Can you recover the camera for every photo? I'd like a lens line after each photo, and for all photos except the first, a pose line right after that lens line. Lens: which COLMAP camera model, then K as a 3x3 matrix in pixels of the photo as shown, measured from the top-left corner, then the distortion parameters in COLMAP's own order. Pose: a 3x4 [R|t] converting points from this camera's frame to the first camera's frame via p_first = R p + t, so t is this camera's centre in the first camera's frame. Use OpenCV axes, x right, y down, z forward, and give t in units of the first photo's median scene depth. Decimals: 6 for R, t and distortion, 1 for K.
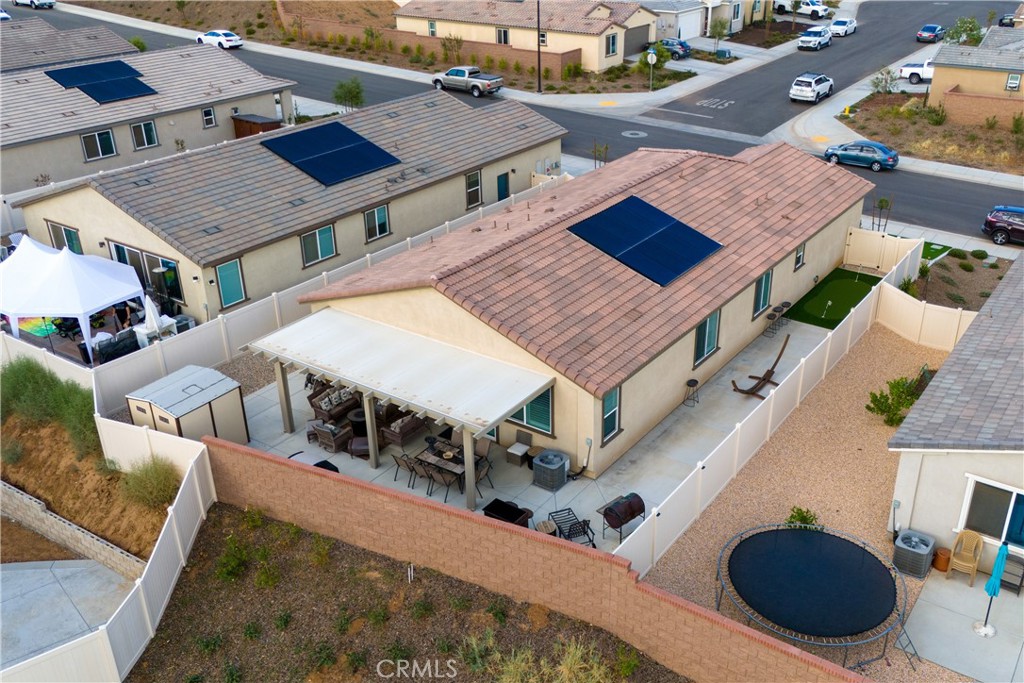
lens RADIAL K [[893.0, 0, 512.0], [0, 893.0, 341.5], [0, 0, 1]] dist [0.035731, -0.006718]
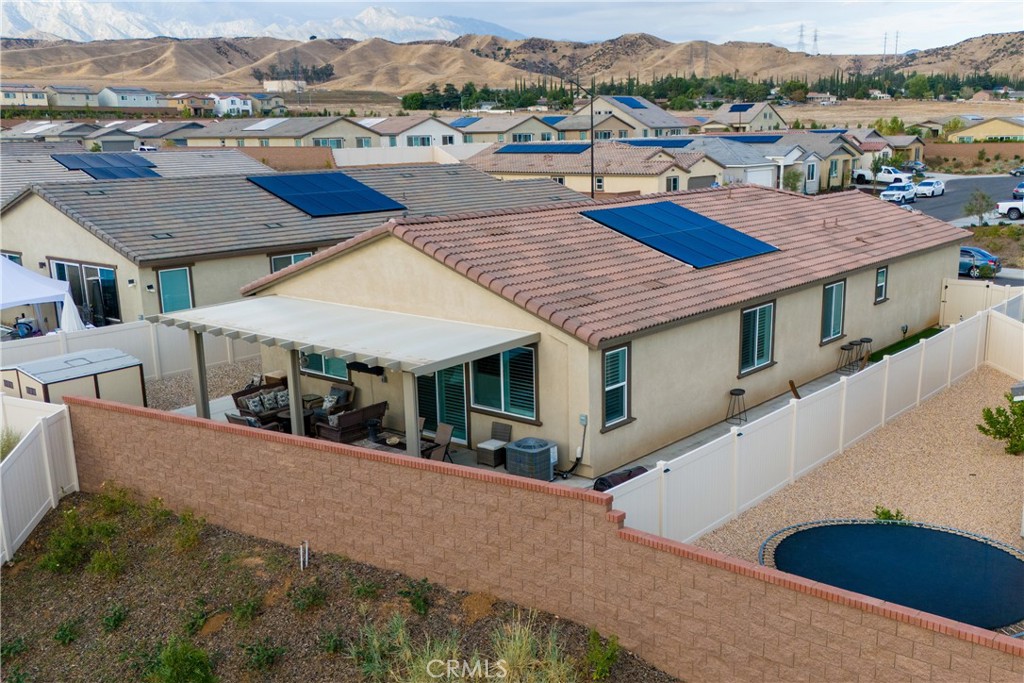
lens RADIAL K [[948.4, 0, 517.4], [0, 948.4, 368.9], [0, 0, 1]] dist [0.031556, -0.007193]
pose [[0.997142, 0.019590, -0.072966, 0.085764], [-0.034875, 0.976092, -0.214543, 0.232726], [0.067018, 0.216475, 0.973985, 0.234516]]
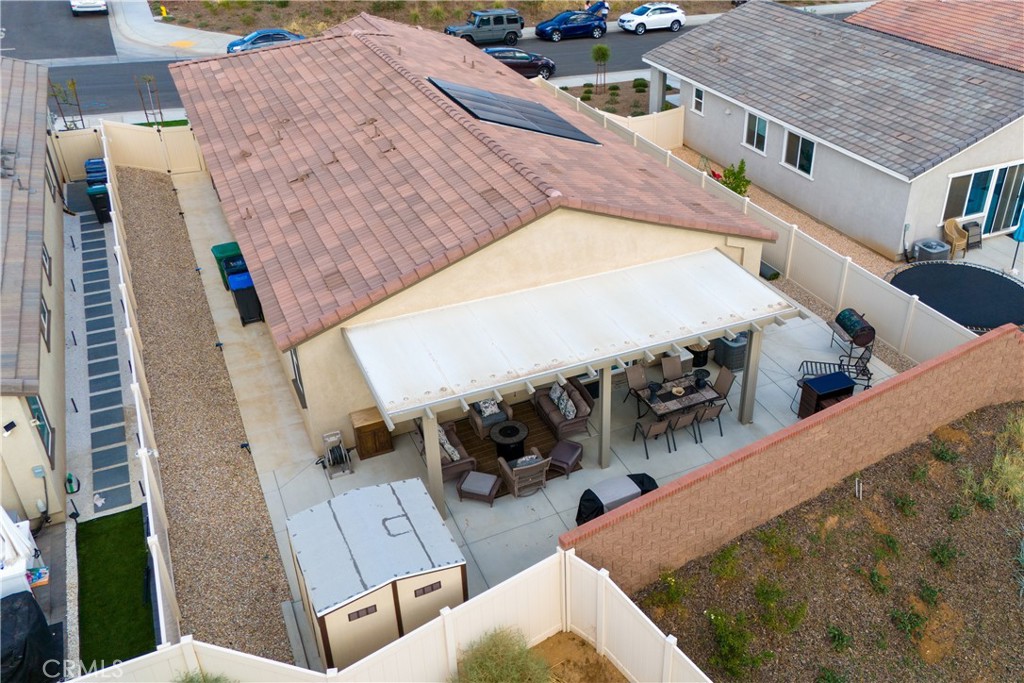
lens RADIAL K [[893.0, 0, 512.0], [0, 893.0, 341.5], [0, 0, 1]] dist [0.035731, -0.006718]
pose [[0.489503, -0.427769, 0.759869, -0.730444], [0.376097, 0.889759, 0.258612, -0.173348], [-0.786726, 0.159193, 0.596422, 0.630493]]
